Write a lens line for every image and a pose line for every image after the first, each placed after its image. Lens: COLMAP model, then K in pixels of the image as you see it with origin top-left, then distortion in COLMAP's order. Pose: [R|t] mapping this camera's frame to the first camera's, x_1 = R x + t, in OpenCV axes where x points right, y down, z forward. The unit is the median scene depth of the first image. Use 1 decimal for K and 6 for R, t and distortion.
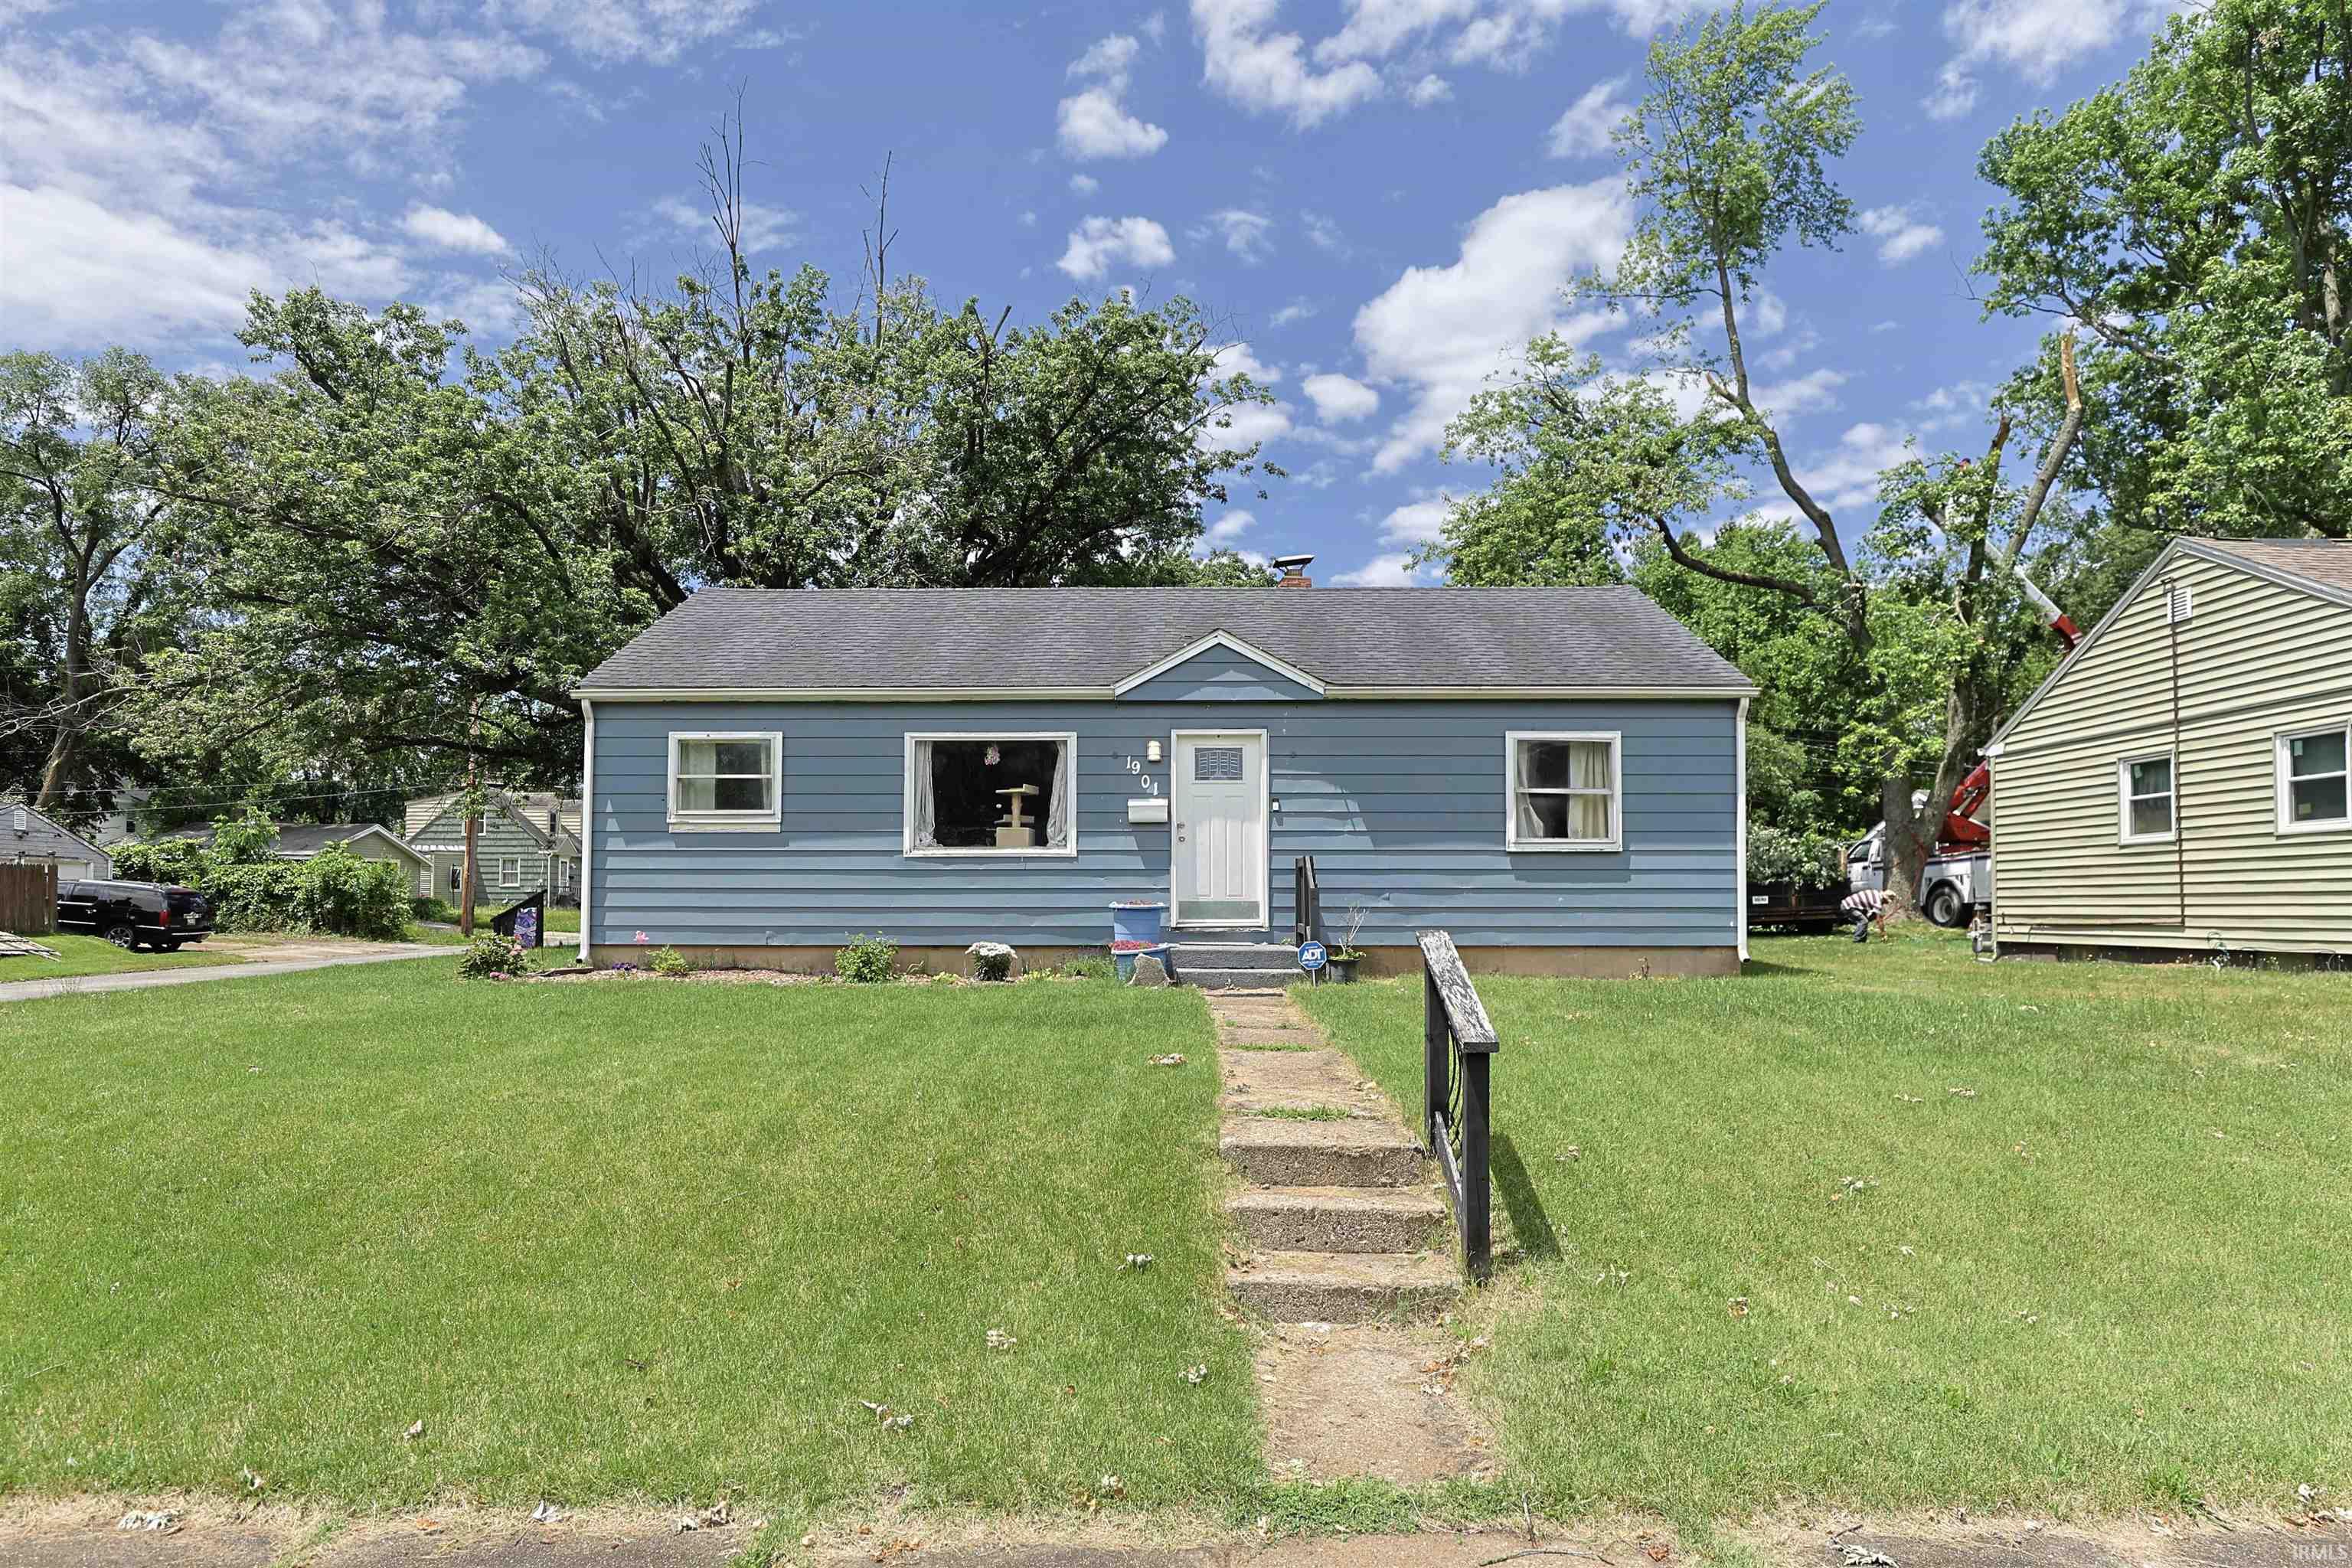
lens RADIAL K [[1472.0, 0, 1175.3], [0, 1472.0, 797.0], [0, 0, 1]] dist [-0.002110, -0.001564]
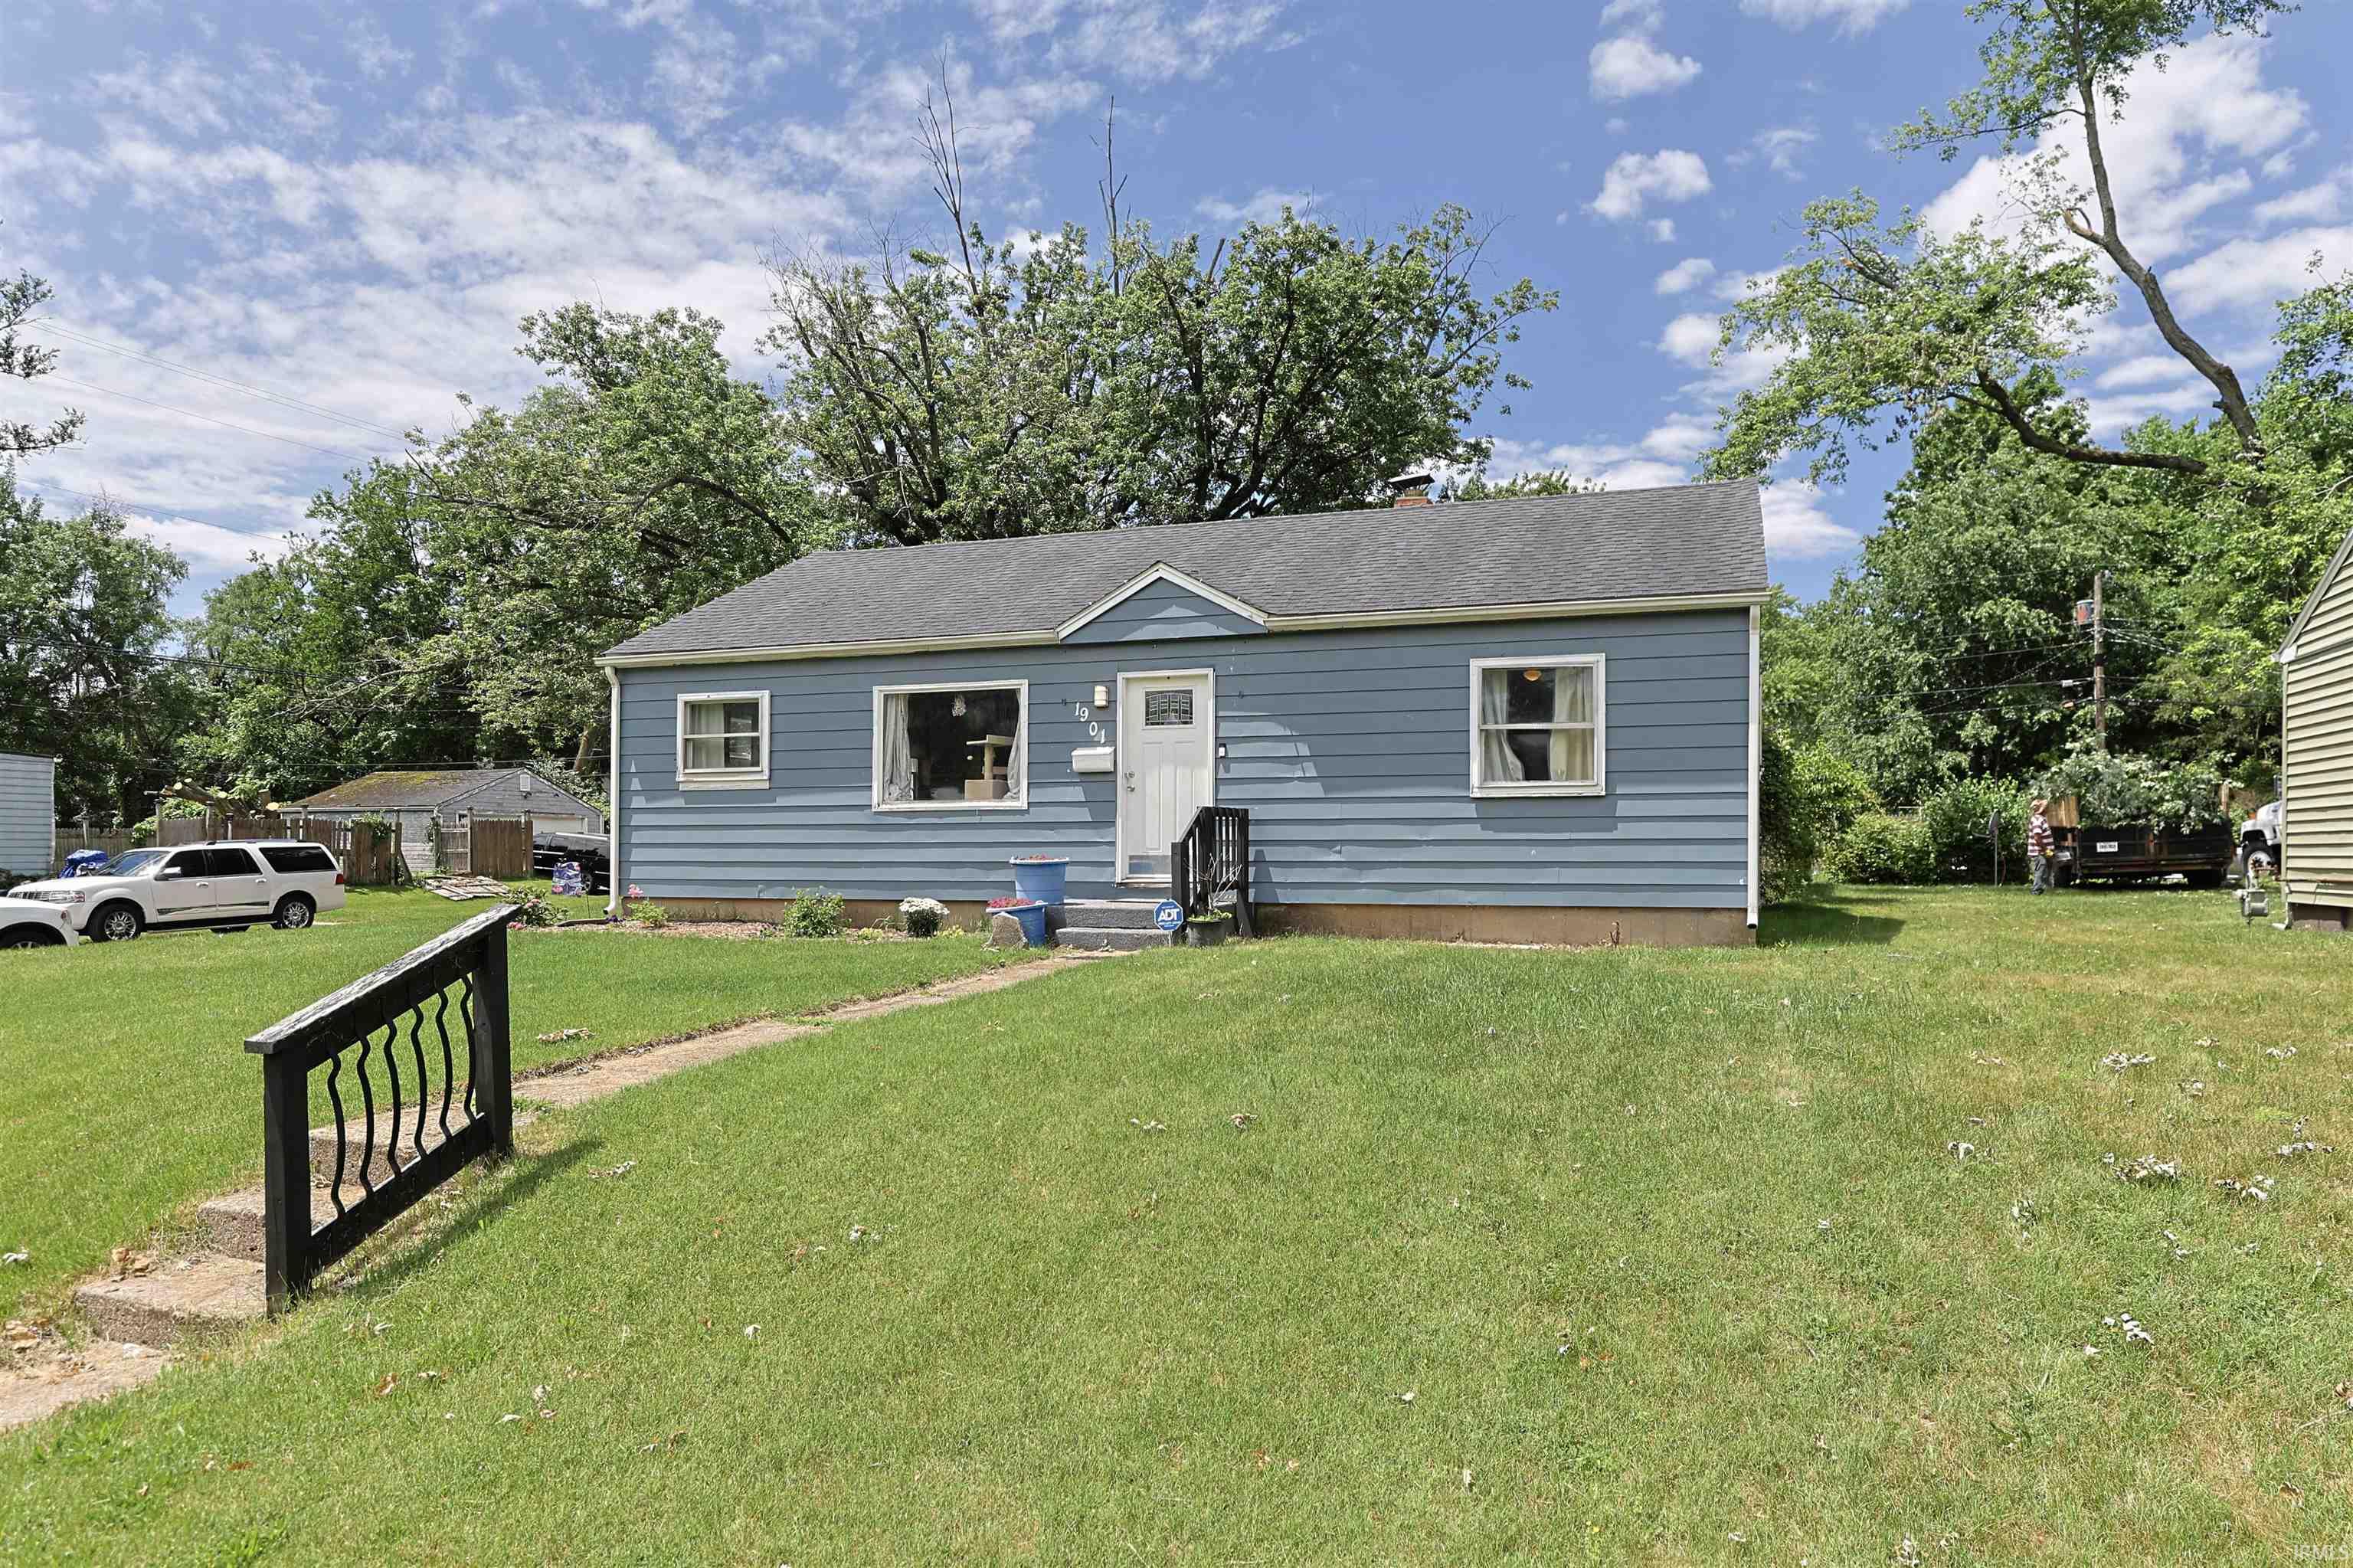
lens RADIAL K [[1466.1, 0, 1177.3], [0, 1466.1, 792.0], [0, 0, 1]] dist [-0.008654, -0.004218]
pose [[0.950068, -0.014923, -0.311685, 0.322379], [0.025412, 0.999238, 0.029616, 0.003577], [0.311005, -0.036058, 0.949724, 0.121604]]
